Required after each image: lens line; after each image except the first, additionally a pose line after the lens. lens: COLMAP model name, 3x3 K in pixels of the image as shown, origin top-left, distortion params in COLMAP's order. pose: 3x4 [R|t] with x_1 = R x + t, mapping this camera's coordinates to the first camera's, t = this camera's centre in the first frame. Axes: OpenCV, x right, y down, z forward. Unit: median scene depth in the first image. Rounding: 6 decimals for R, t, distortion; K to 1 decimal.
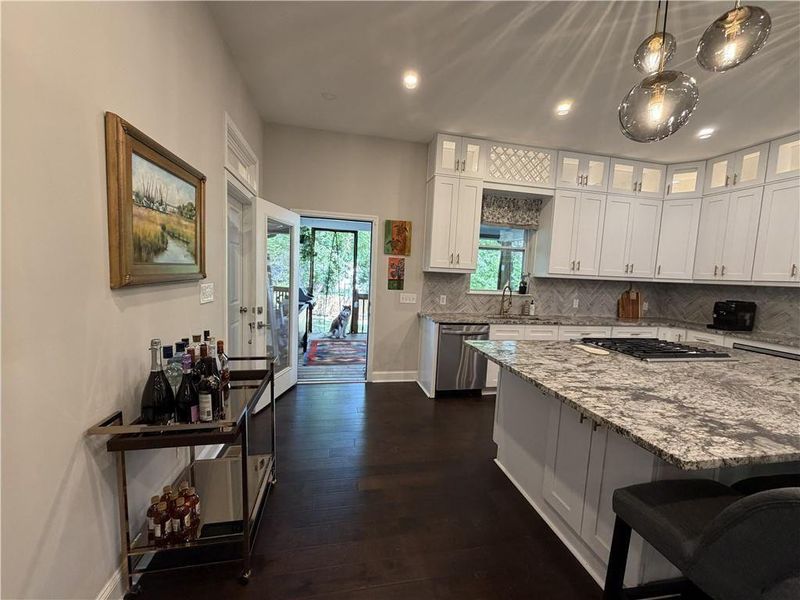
lens RADIAL K [[321.6, 0, 400.0], [0, 321.6, 300.0], [0, 0, 1]] dist [0.011532, 0.000005]
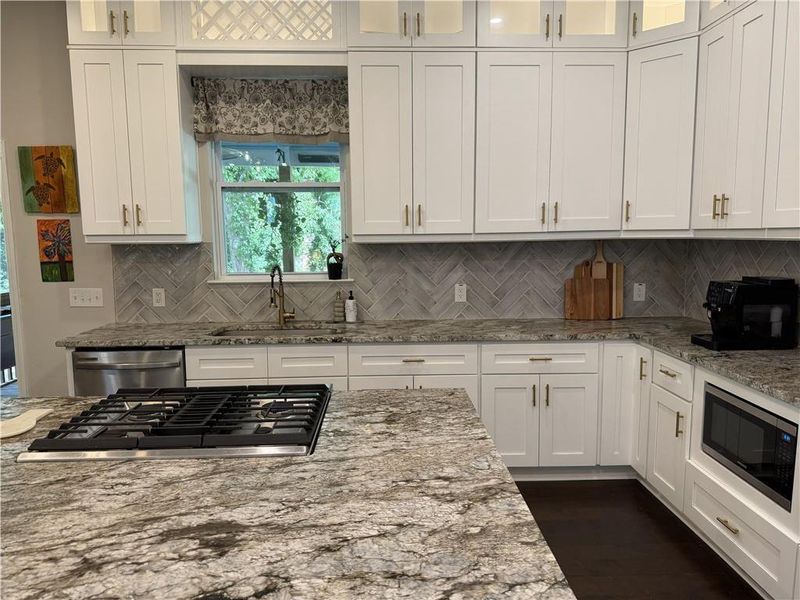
lens RADIAL K [[566.3, 0, 400.0], [0, 566.3, 300.0], [0, 0, 1]] dist [0.107627, -0.154639]
pose [[0.984155, -0.033971, -0.174025, 0.687512], [0.039283, 0.998859, 0.027169, -0.006109], [0.172903, -0.033575, 0.984366, 0.187485]]
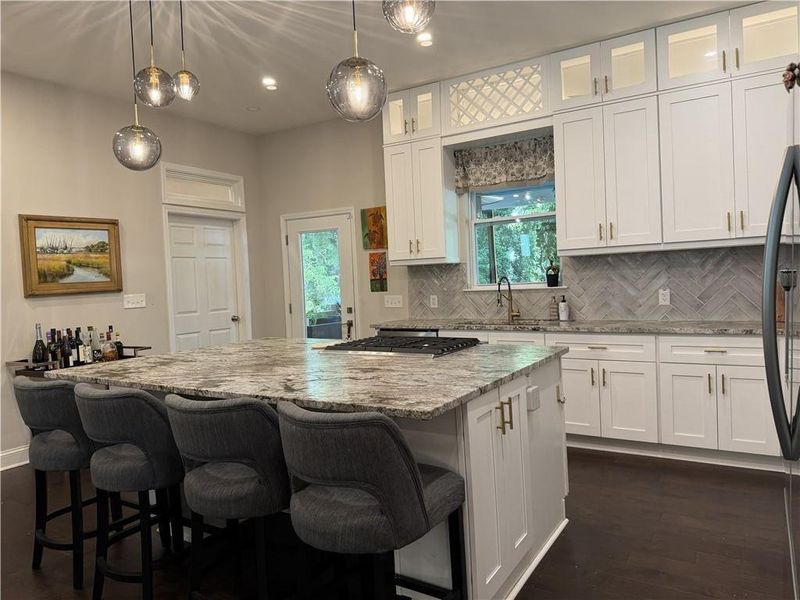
lens RADIAL K [[562.4, 0, 400.0], [0, 562.4, 300.0], [0, 0, 1]] dist [0.169107, -0.255525]
pose [[0.724330, -0.048429, -0.687751, 1.011598], [0.019004, 0.998553, -0.050300, 0.062863], [0.689192, 0.023364, 0.724202, 0.002722]]
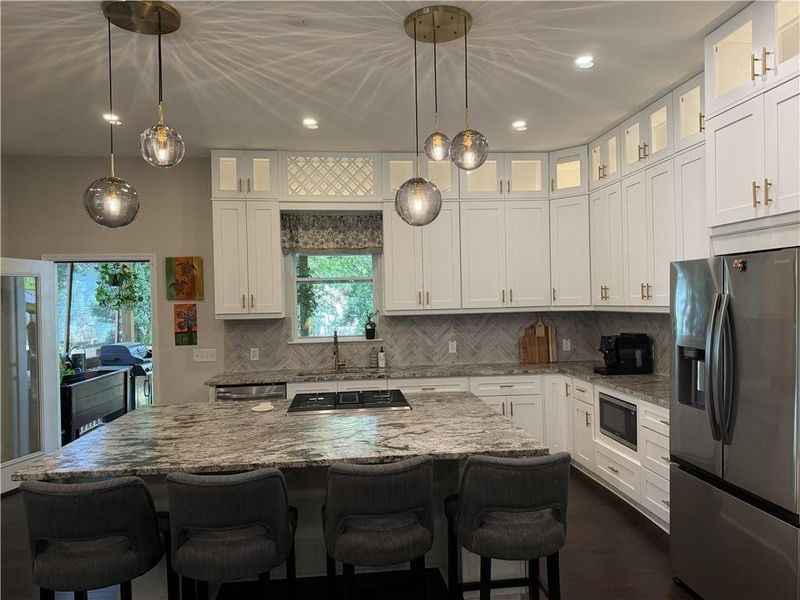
lens RADIAL K [[562.4, 0, 400.0], [0, 562.4, 300.0], [0, 0, 1]] dist [0.169107, -0.255525]
pose [[0.992795, -0.067488, -0.099008, 0.640218], [0.058849, 0.994405, -0.087719, 0.011023], [0.104375, 0.081261, 0.991213, -0.315972]]
